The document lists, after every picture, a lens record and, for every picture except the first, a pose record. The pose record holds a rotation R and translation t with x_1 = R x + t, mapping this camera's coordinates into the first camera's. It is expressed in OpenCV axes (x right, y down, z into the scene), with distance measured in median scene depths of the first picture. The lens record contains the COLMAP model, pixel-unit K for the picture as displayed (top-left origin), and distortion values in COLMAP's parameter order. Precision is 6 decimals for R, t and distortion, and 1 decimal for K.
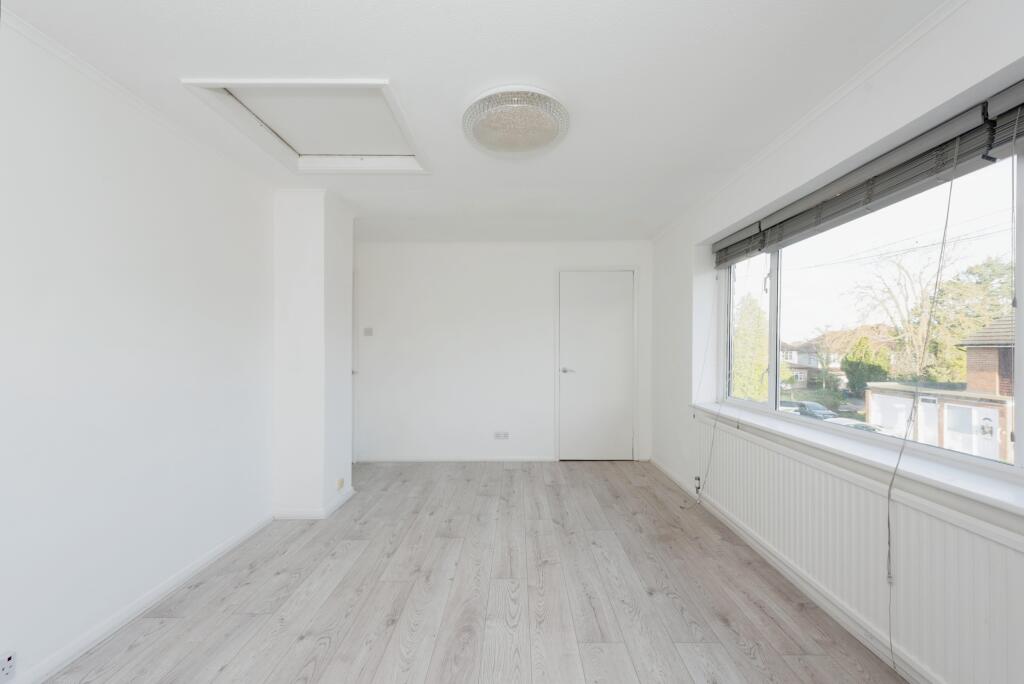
lens RADIAL K [[401.5, 0, 511.9], [0, 401.5, 346.3], [0, 0, 1]] dist [0.013706, -0.001510]
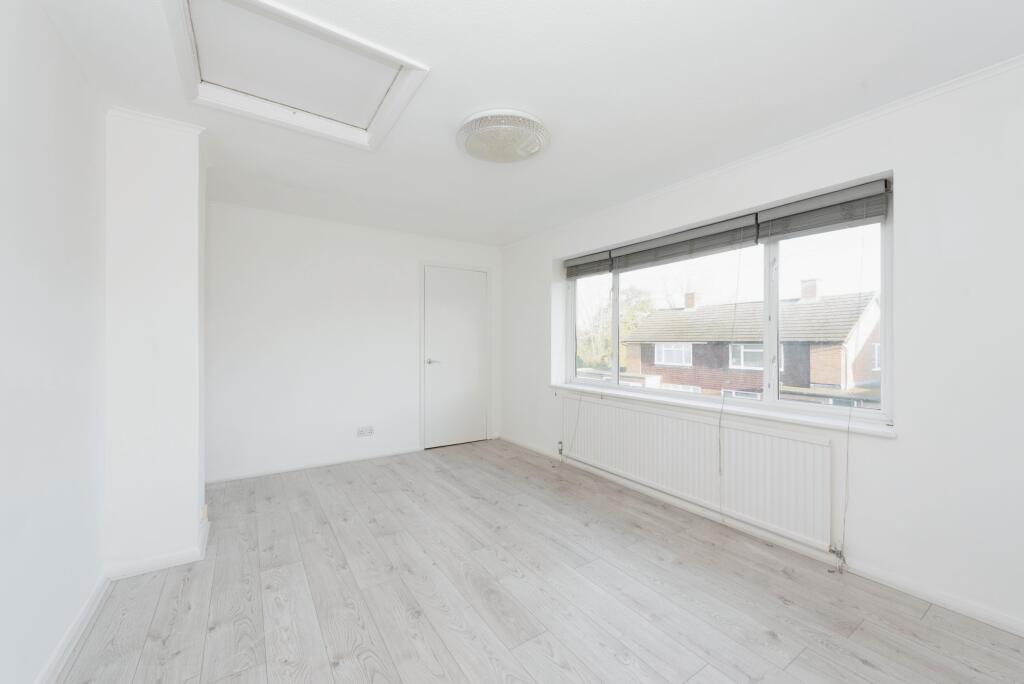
lens RADIAL K [[401.5, 0, 511.7], [0, 401.5, 342.4], [0, 0, 1]] dist [0.013706, -0.001510]
pose [[0.825582, 0.007905, 0.564227, -0.415318], [-0.010597, 0.999943, 0.001495, 0.009204], [-0.564183, -0.007213, 0.825619, 0.036668]]
